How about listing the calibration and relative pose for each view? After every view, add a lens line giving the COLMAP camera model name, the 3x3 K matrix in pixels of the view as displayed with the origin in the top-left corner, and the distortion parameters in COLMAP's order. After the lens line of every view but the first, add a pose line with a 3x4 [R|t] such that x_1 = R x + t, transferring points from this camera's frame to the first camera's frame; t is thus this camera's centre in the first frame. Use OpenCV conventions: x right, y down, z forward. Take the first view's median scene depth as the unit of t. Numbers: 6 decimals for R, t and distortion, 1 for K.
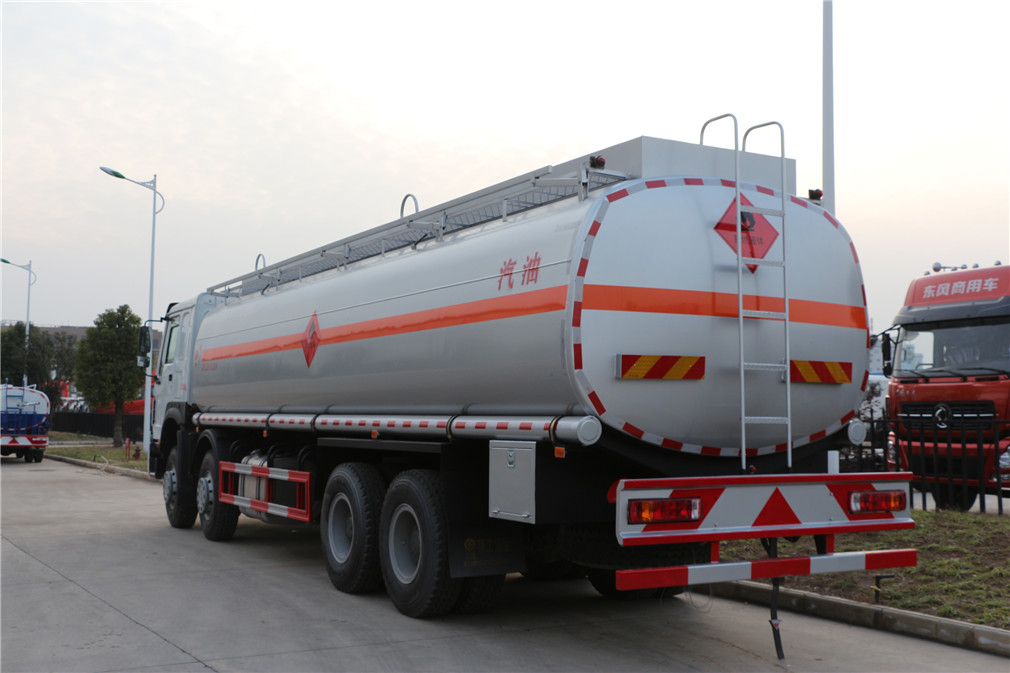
lens RADIAL K [[1136.3, 0, 508.3], [0, 1136.3, 339.1], [0, 0, 1]] dist [0.002403, 0.000000]
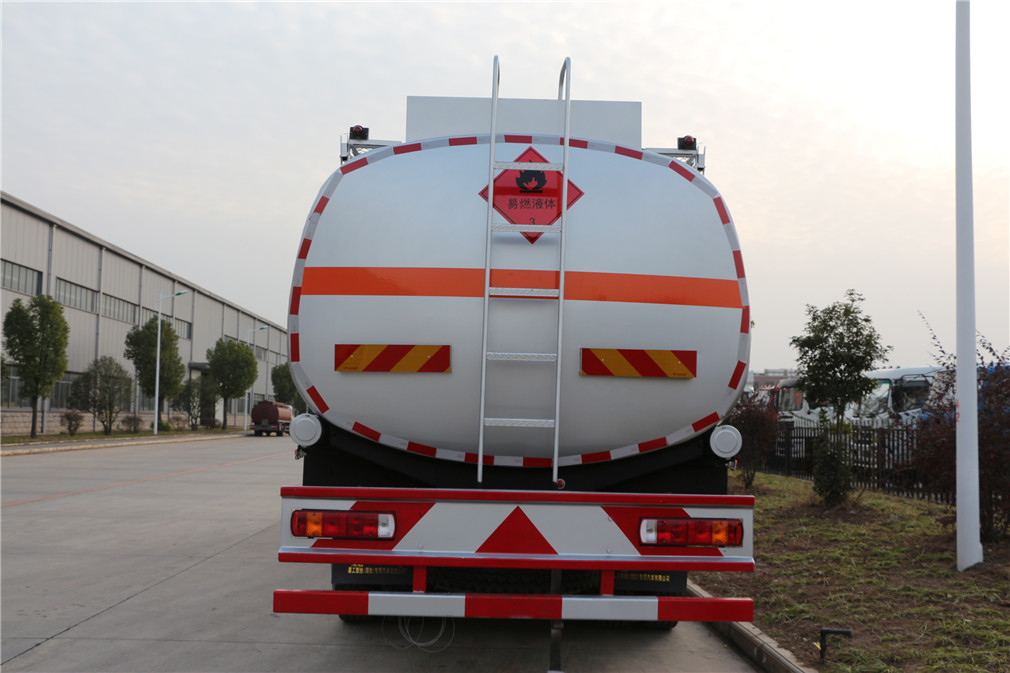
lens RADIAL K [[1015.6, 0, 504.8], [0, 1015.6, 332.2], [0, 0, 1]] dist [-0.074917, 0.000000]
pose [[0.873934, -0.031445, -0.485026, 0.572577], [0.016796, 0.999263, -0.034520, 0.032362], [0.485754, 0.022021, 0.873818, 0.366254]]
